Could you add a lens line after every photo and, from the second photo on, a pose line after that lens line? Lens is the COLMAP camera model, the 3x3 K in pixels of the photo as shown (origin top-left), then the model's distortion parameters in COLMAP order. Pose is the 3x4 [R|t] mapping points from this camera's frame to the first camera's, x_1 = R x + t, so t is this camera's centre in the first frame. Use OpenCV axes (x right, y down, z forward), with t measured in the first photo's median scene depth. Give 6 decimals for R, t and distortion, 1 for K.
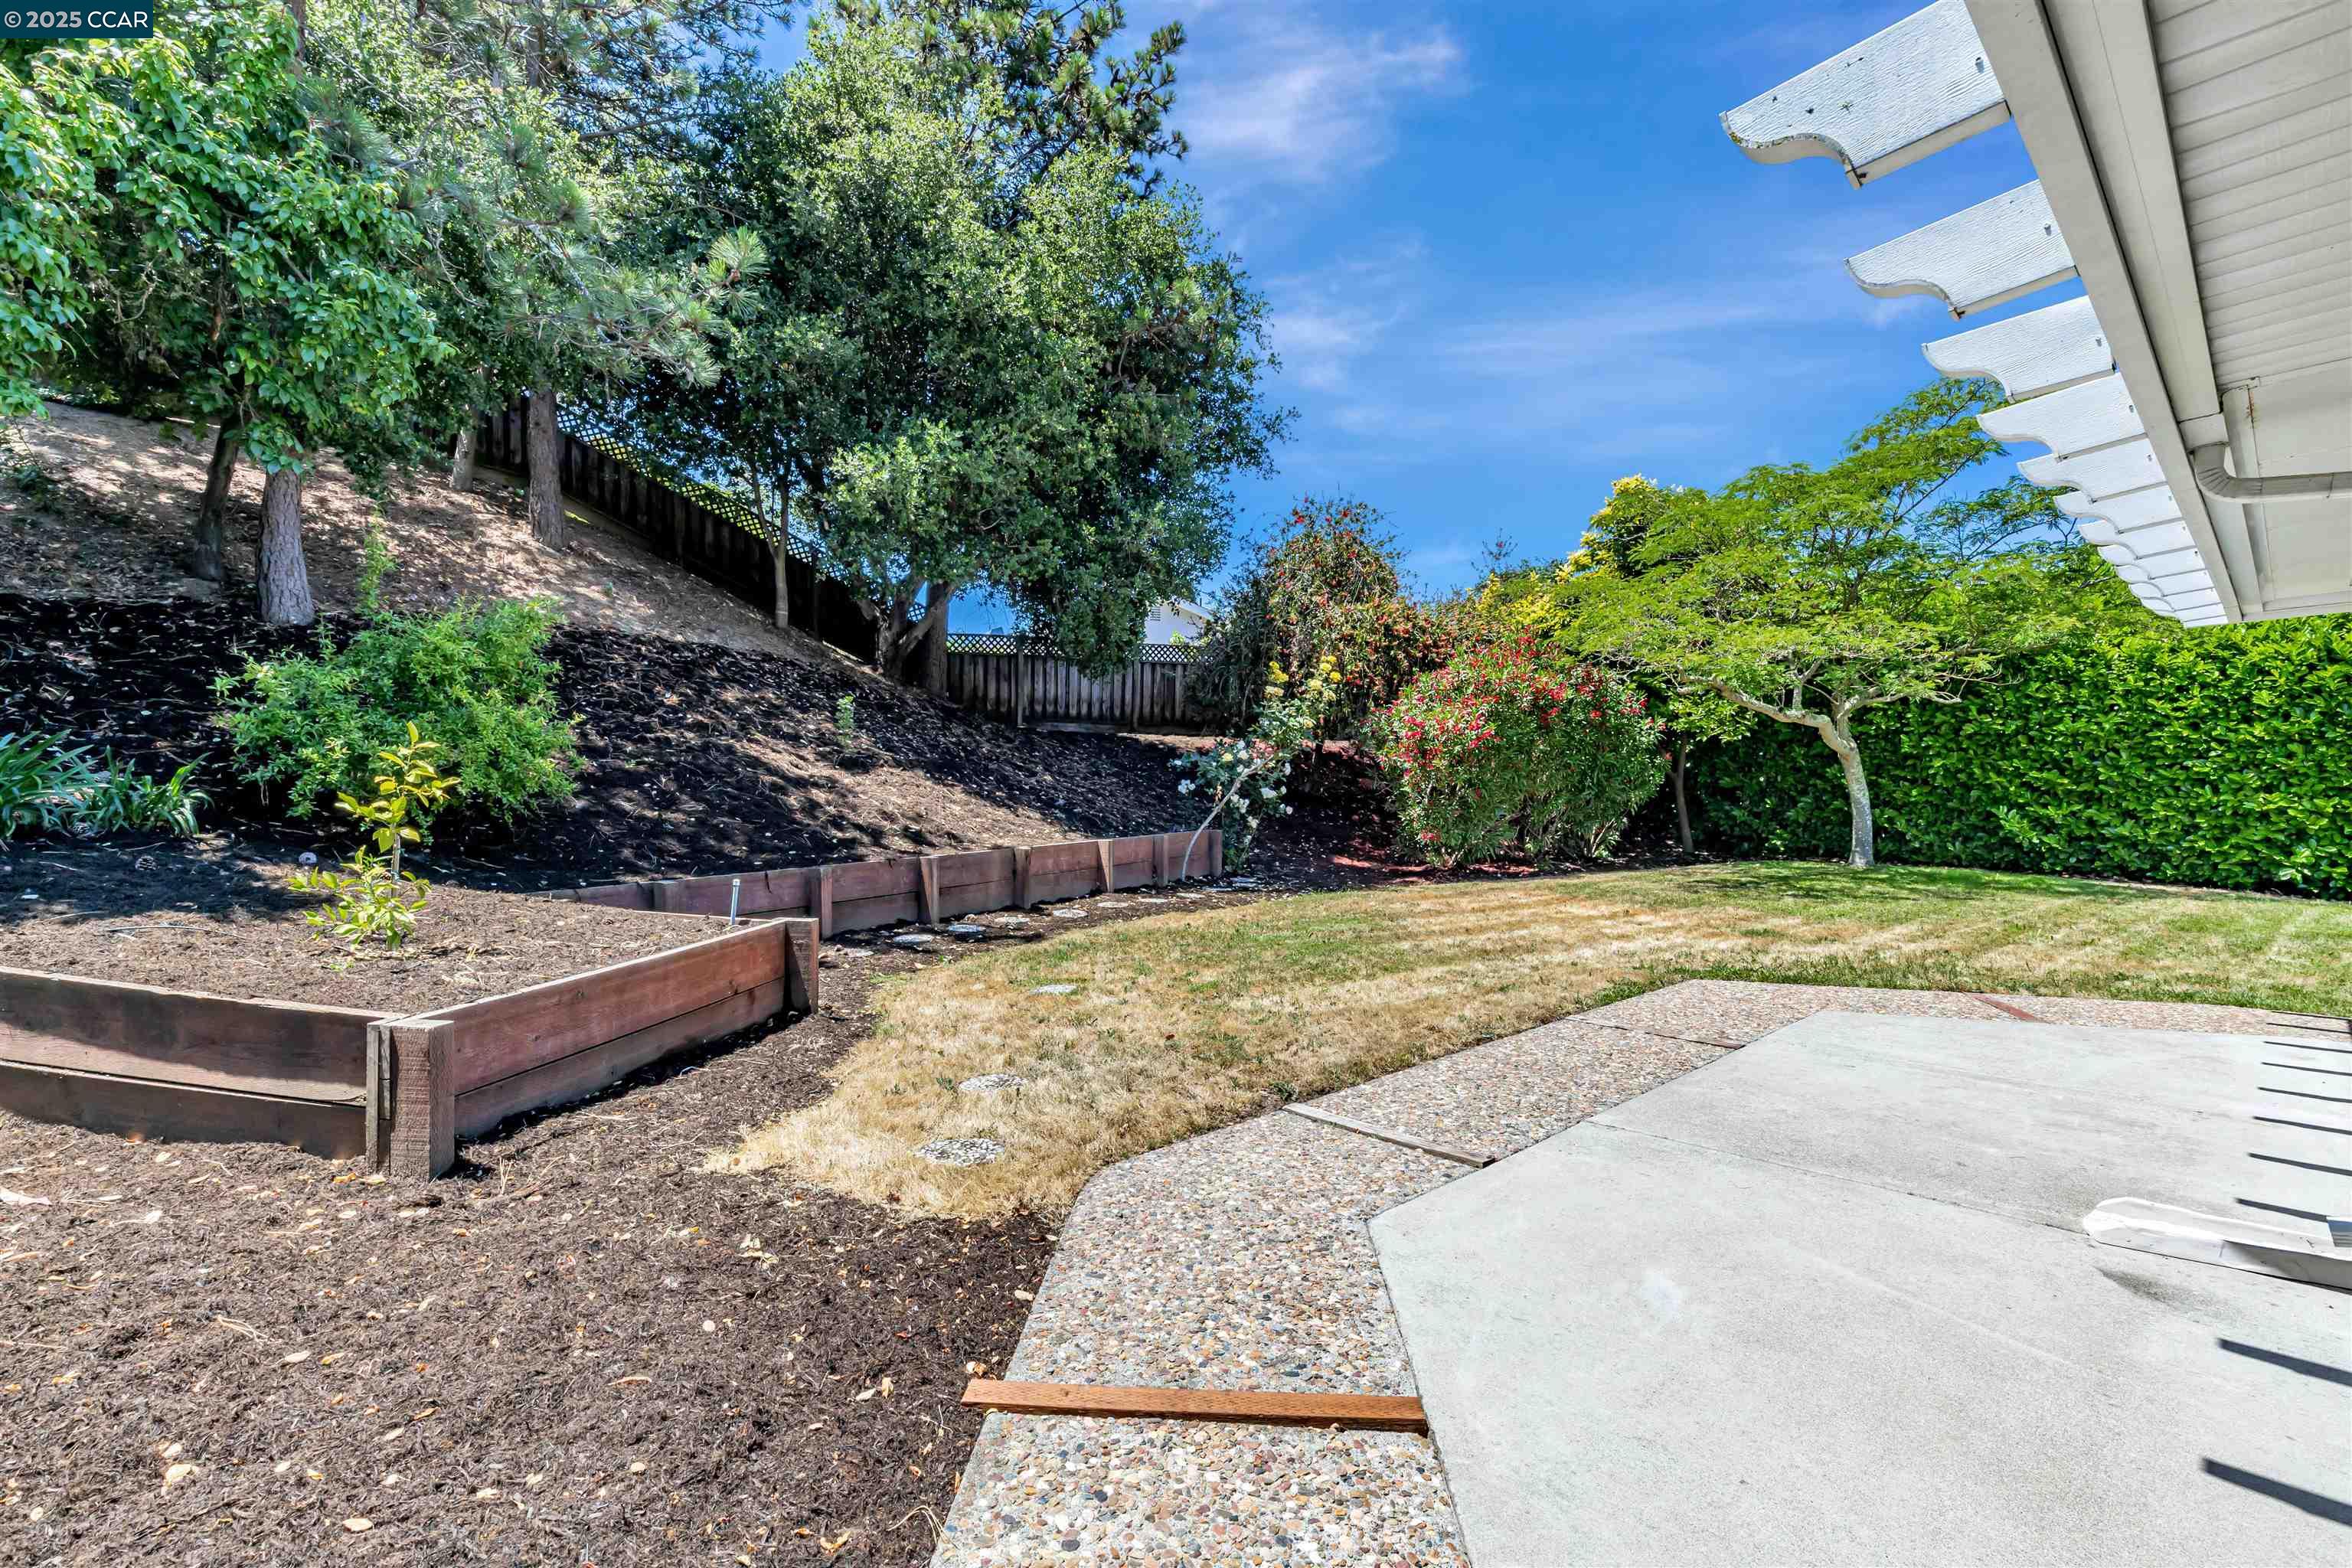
lens RADIAL K [[1068.0, 0, 1177.9], [0, 1068.0, 787.3], [0, 0, 1]] dist [0.004209, 0.000095]
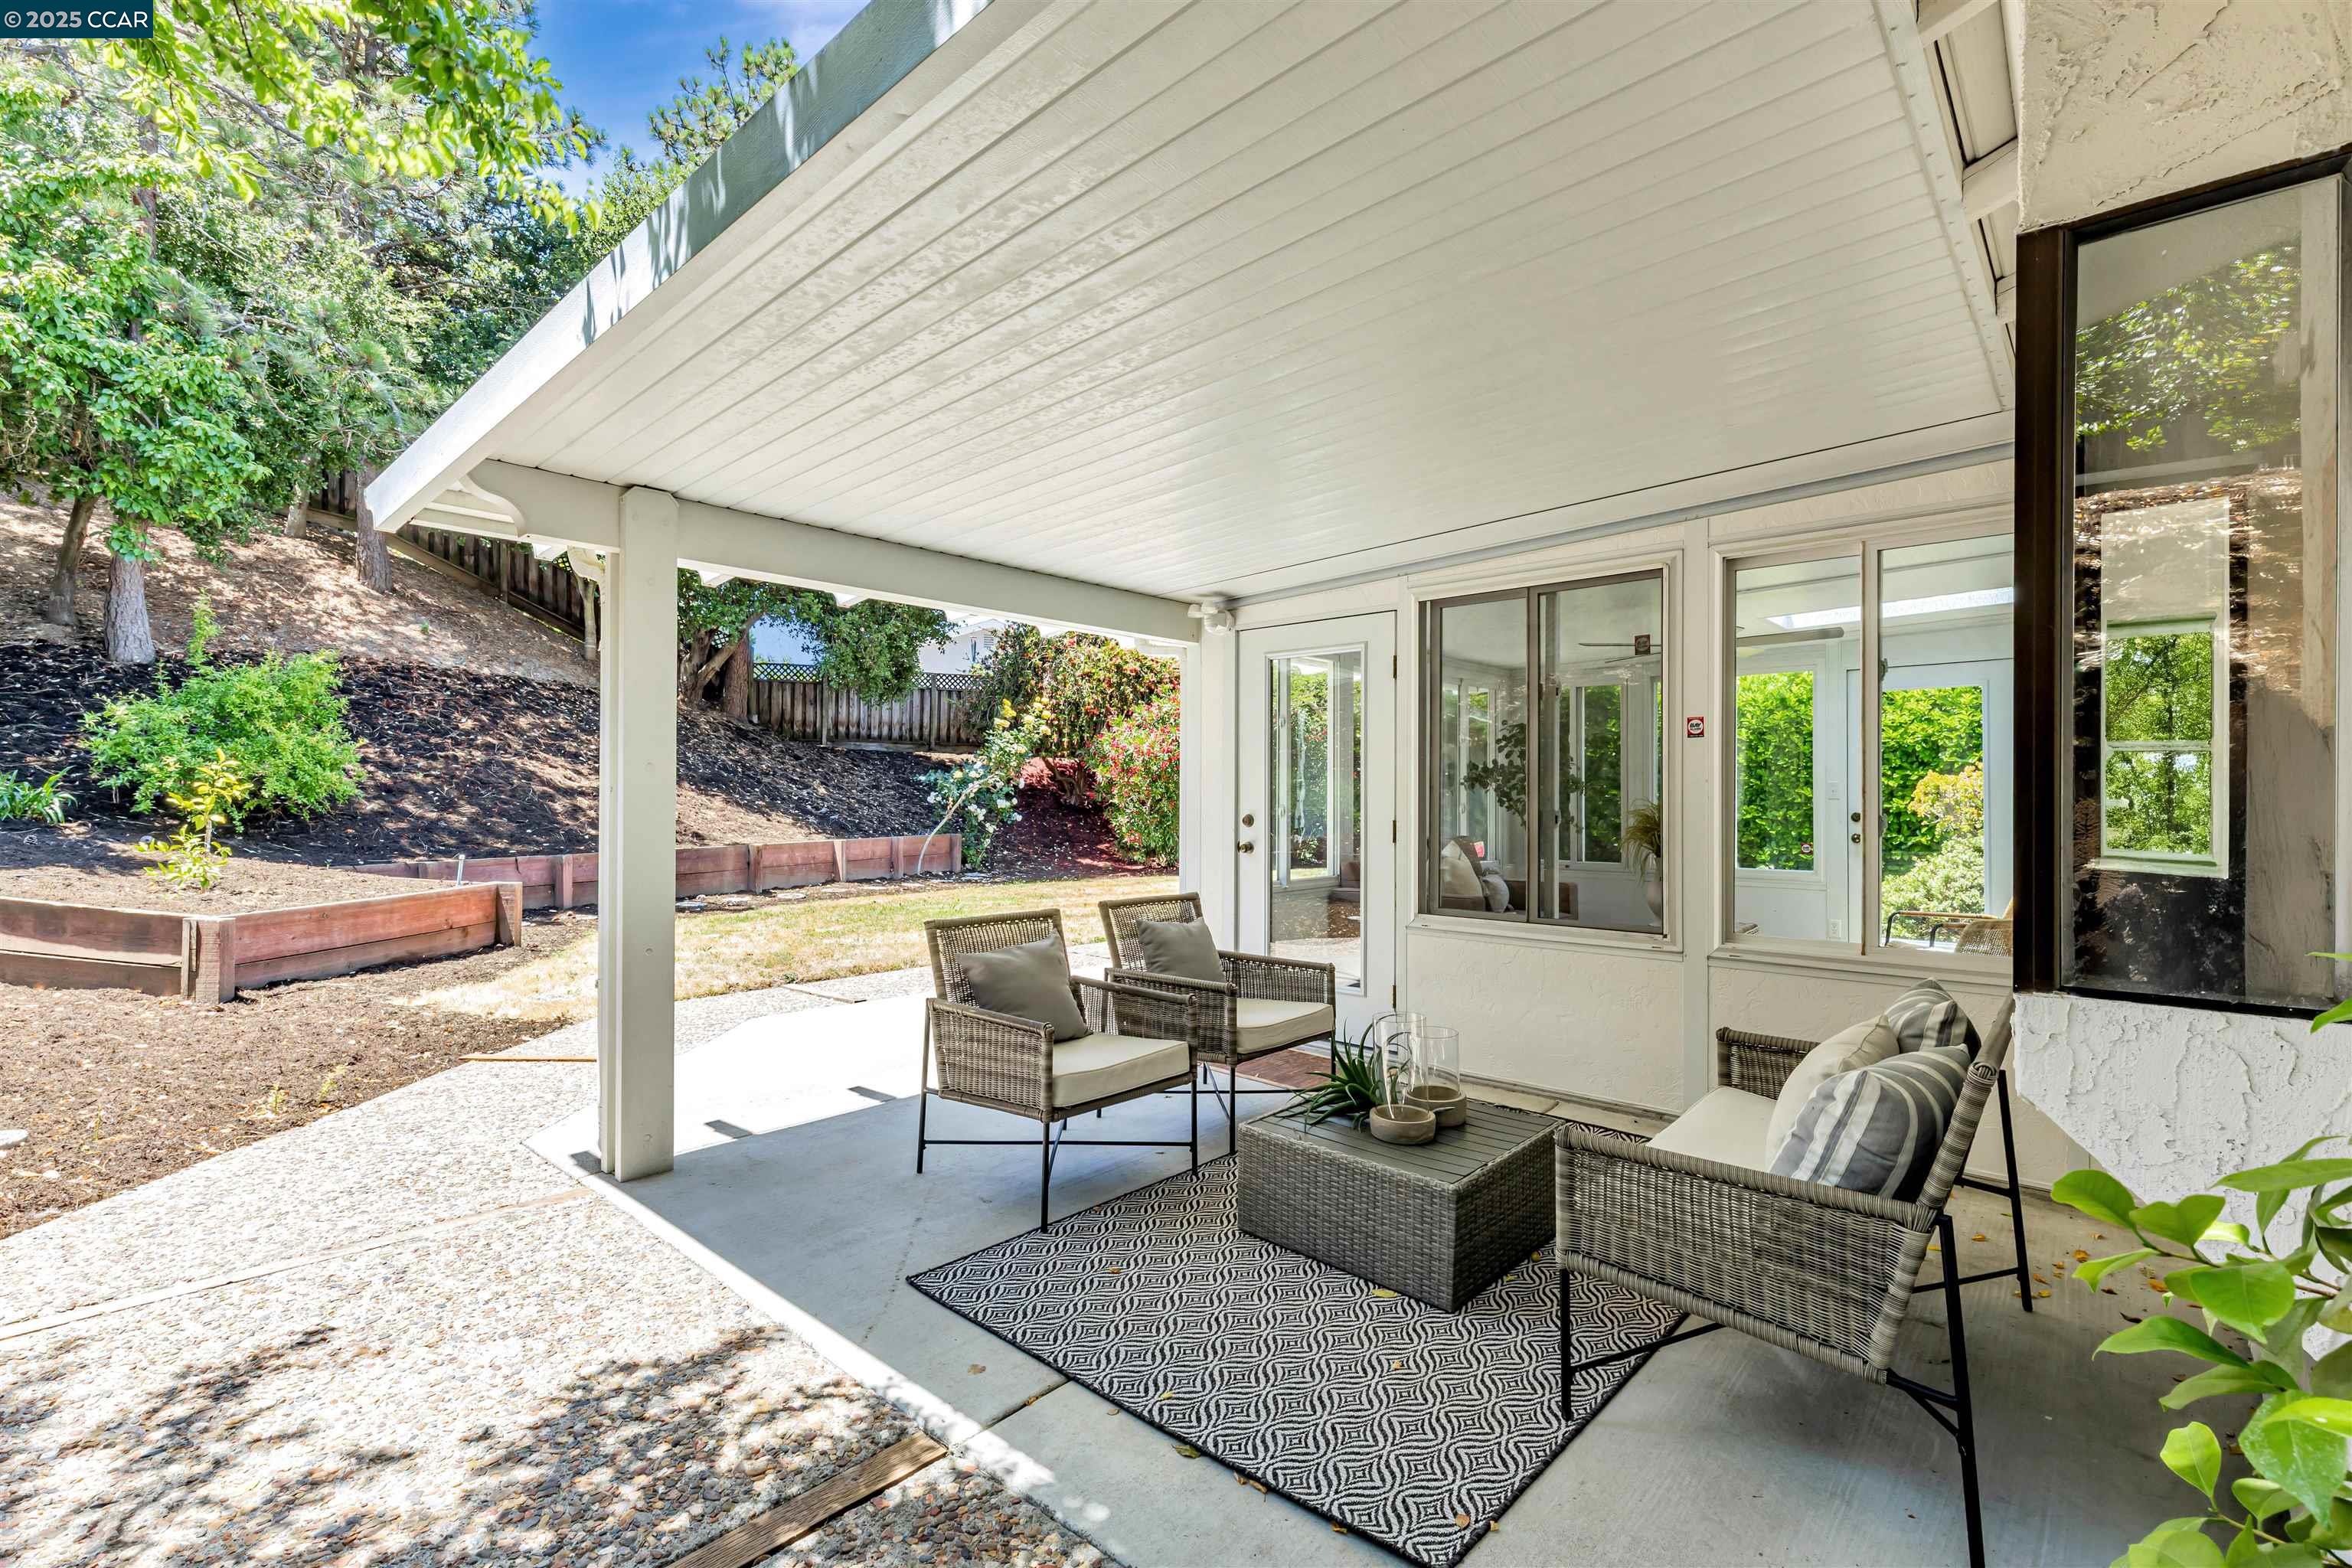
lens RADIAL K [[1068.0, 0, 1174.5], [0, 1068.0, 786.4], [0, 0, 1]] dist [0.004209, 0.000095]
pose [[0.996513, 0.004875, 0.083295, 0.262920], [-0.003502, 0.999856, -0.016619, 0.007993], [-0.083364, 0.016269, 0.996386, -0.327686]]
